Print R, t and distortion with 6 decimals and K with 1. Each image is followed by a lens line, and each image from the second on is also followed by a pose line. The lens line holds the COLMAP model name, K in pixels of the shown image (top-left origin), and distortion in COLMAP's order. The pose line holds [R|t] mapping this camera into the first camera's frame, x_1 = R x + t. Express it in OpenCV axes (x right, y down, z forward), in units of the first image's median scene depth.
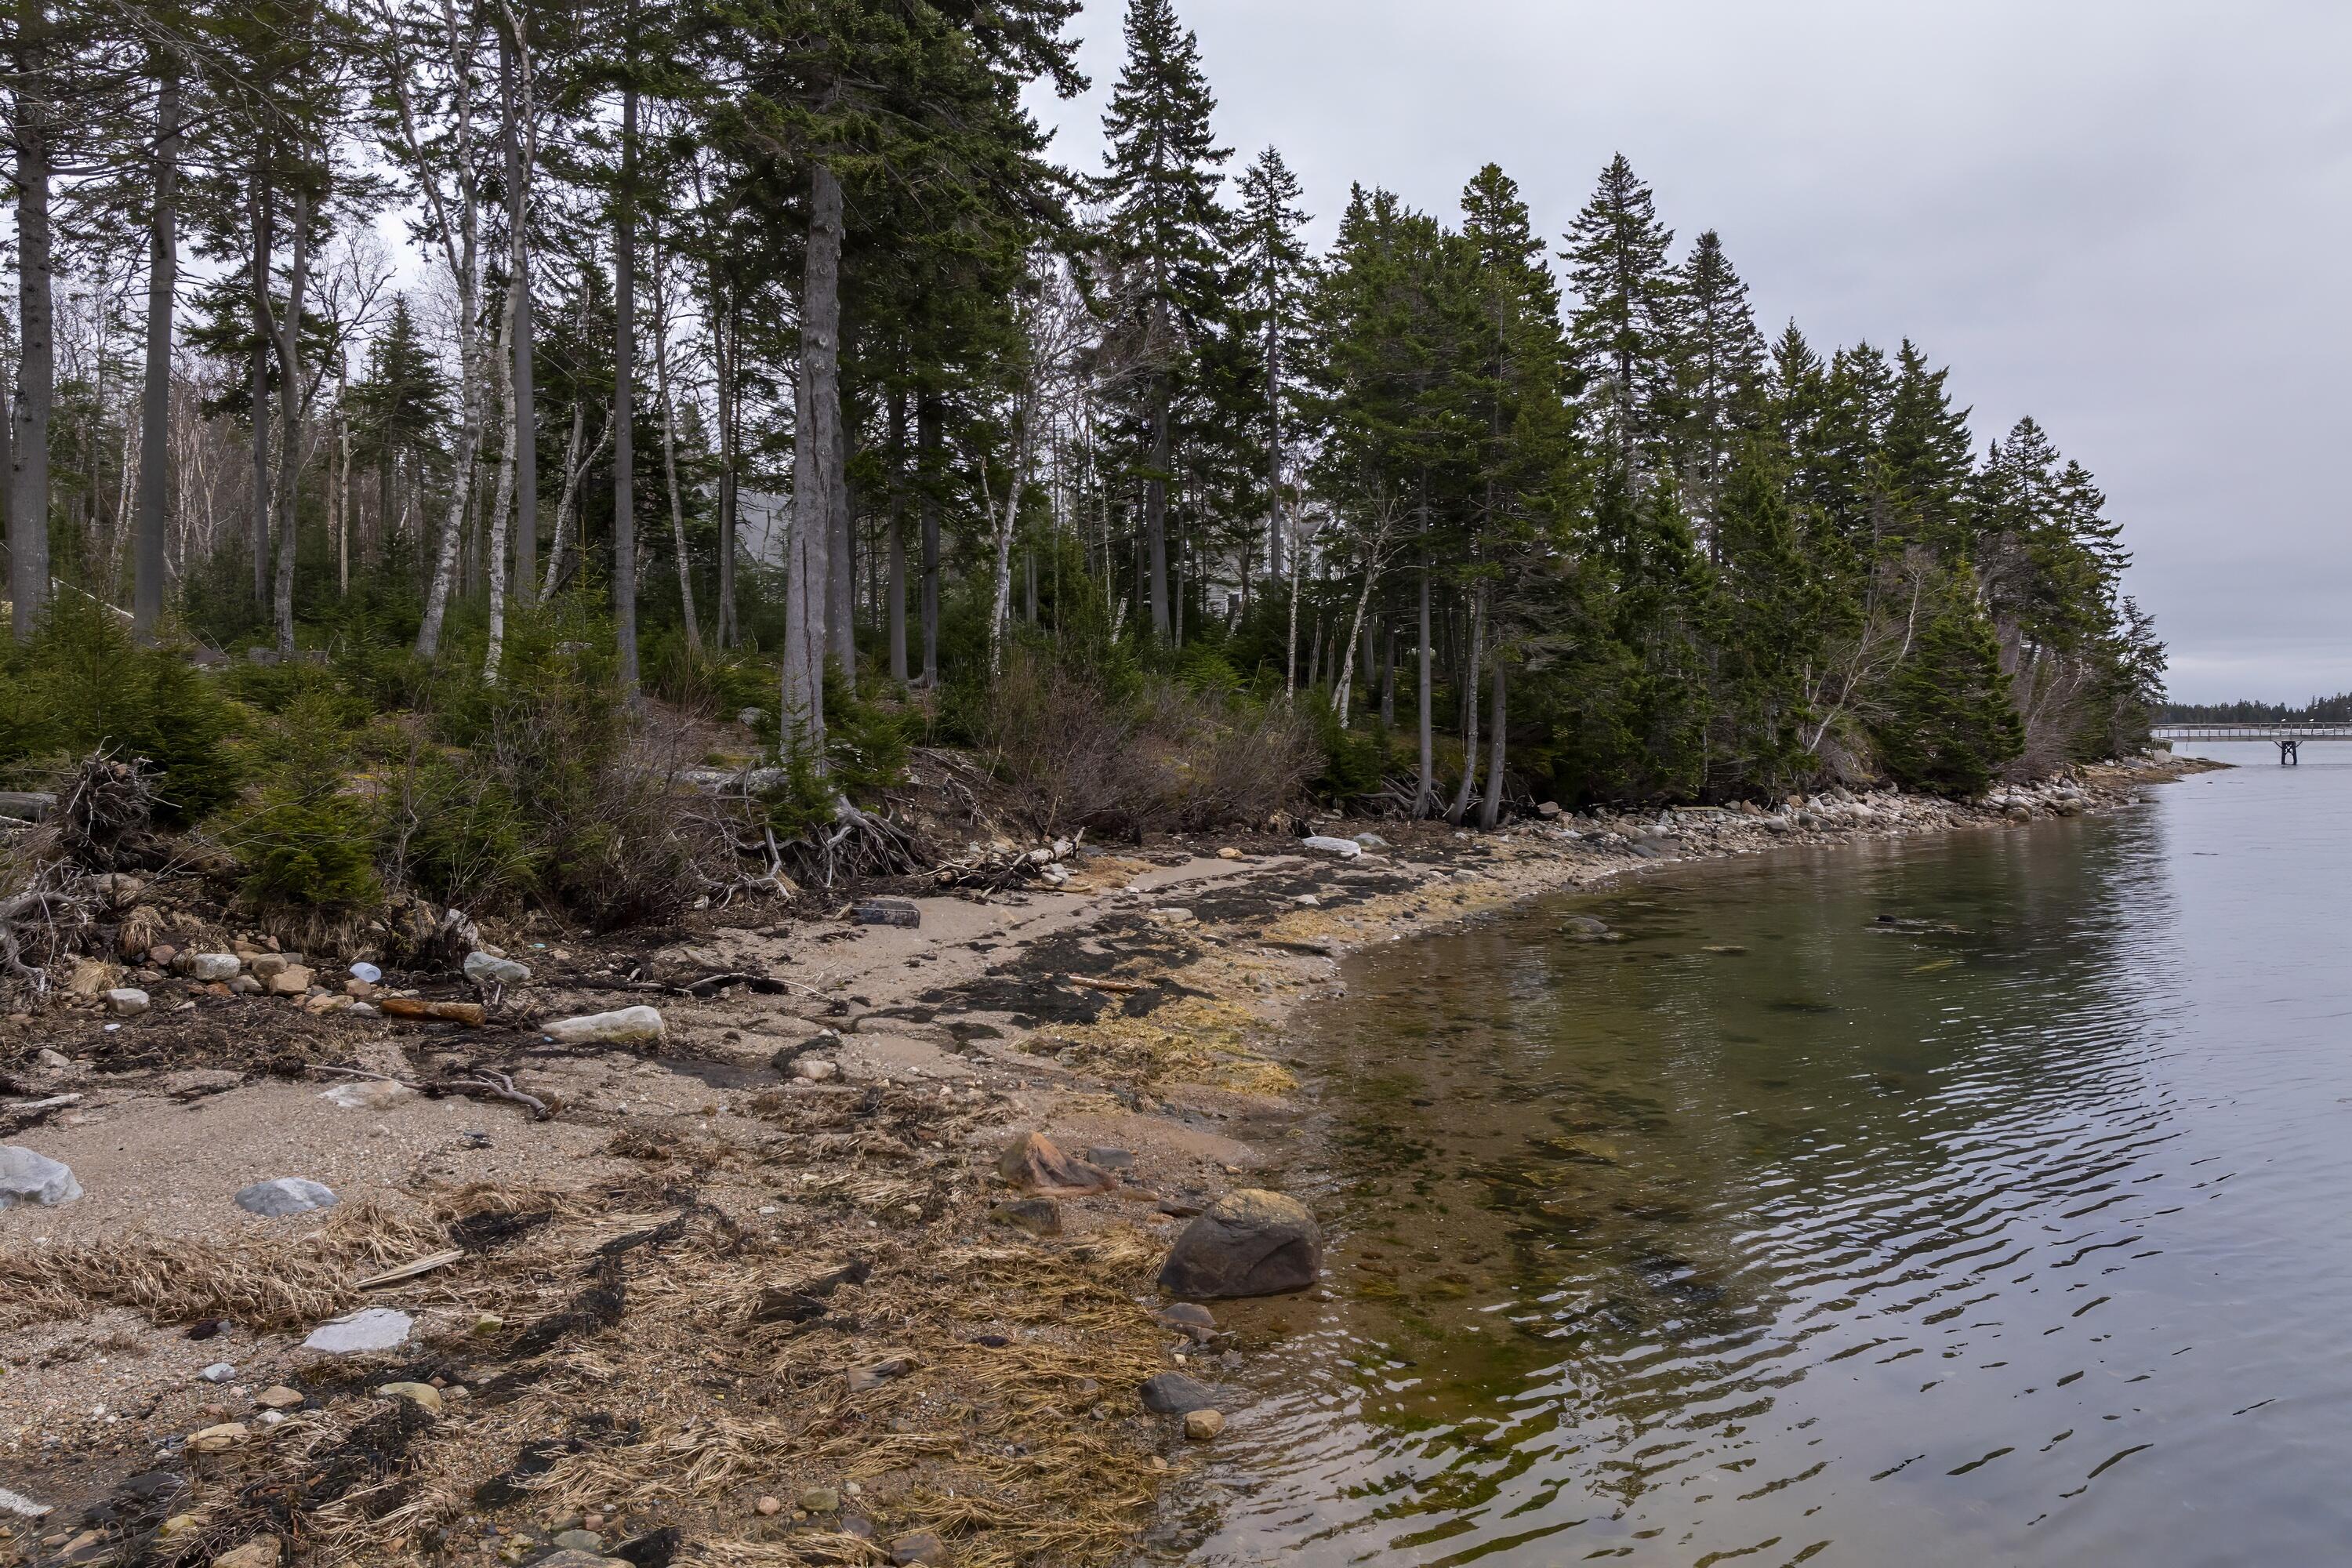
lens RADIAL K [[1628.9, 0, 1175.7], [0, 1628.9, 706.7], [0, 0, 1]] dist [-0.022395, 0.007517]
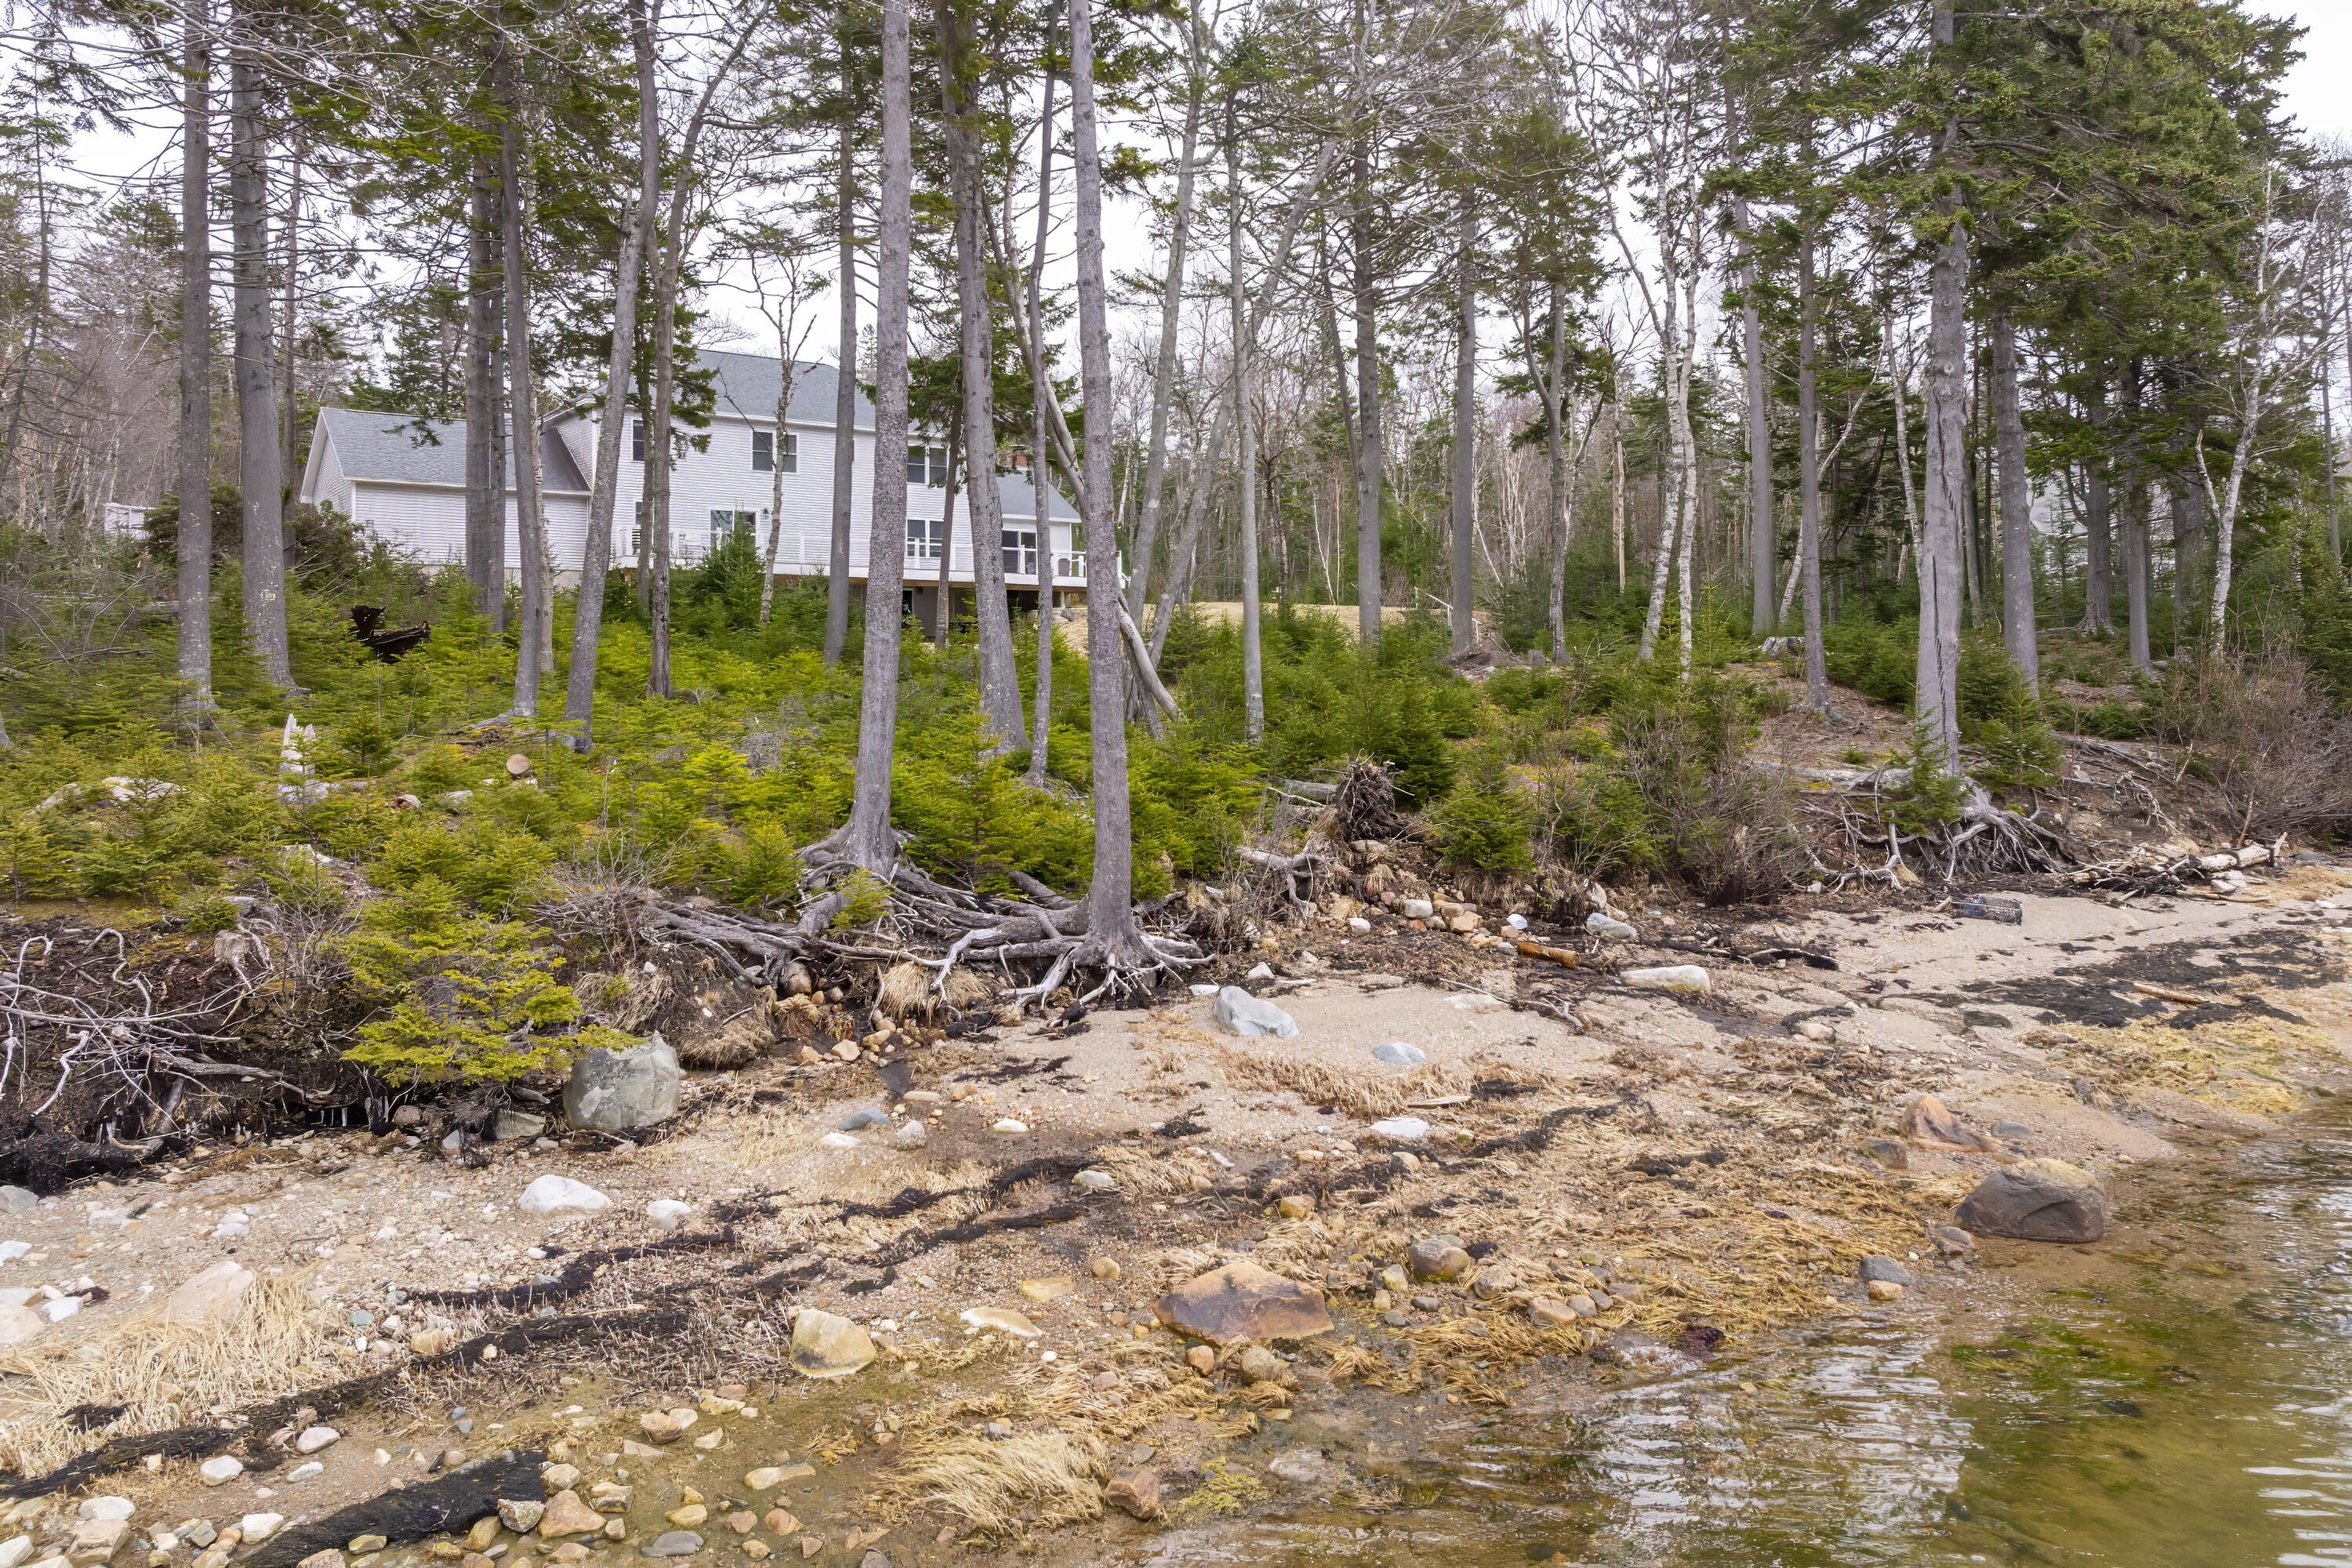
lens RADIAL K [[1628.9, 0, 1175.7], [0, 1628.9, 706.7], [0, 0, 1]] dist [-0.022395, 0.007517]
pose [[0.718526, -0.004111, -0.695488, 0.247443], [0.018030, 0.999757, 0.012718, -0.040513], [0.695267, -0.021678, 0.718425, -0.186804]]
